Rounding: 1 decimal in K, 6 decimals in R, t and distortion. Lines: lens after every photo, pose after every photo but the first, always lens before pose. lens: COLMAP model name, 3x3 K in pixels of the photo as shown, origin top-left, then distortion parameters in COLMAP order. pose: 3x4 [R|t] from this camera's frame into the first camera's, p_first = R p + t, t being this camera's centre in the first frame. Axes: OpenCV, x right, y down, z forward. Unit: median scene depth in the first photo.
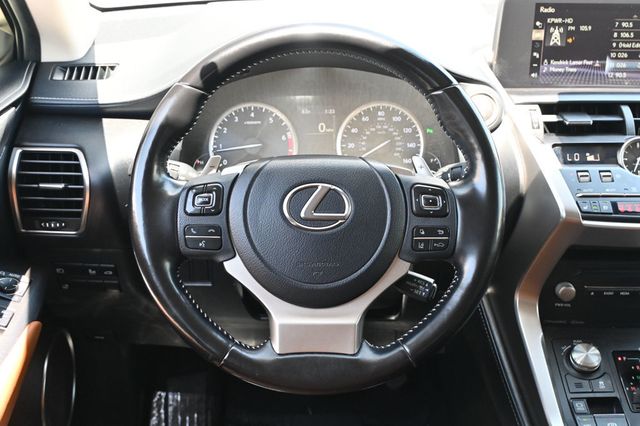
lens RADIAL K [[786.8, 0, 320.3], [0, 786.8, 213.7], [0, 0, 1]] dist [-0.014522, 0.000000]
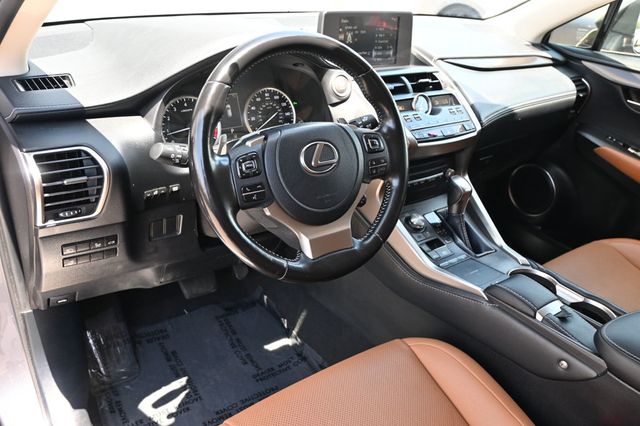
lens RADIAL K [[501.7, 0, 319.3], [0, 501.7, 215.5], [0, 0, 1]] dist [-0.004571, 0.019480]
pose [[0.816613, -0.219731, 0.533725, -0.398077], [0.160600, 0.974686, 0.155549, -0.036881], [-0.554393, -0.041307, 0.831229, 0.149450]]
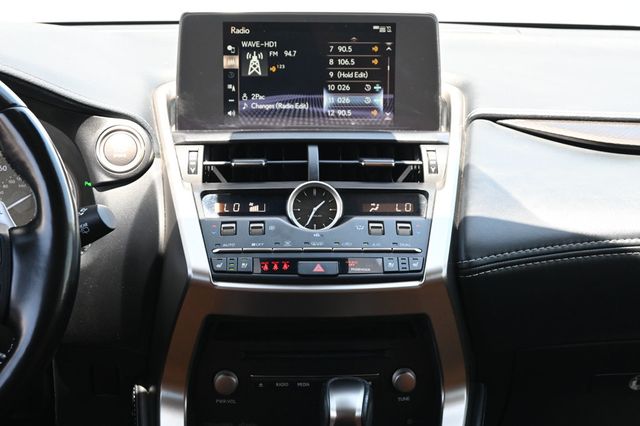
lens RADIAL K [[1187.7, 0, 320.7], [0, 1187.7, 212.9], [0, 0, 1]] dist [0.011710, 0.000000]
pose [[0.999557, -0.004931, 0.029365, 0.334743], [0.009072, 0.989742, -0.142579, 0.091323], [-0.028361, 0.142782, 0.989348, -0.152820]]
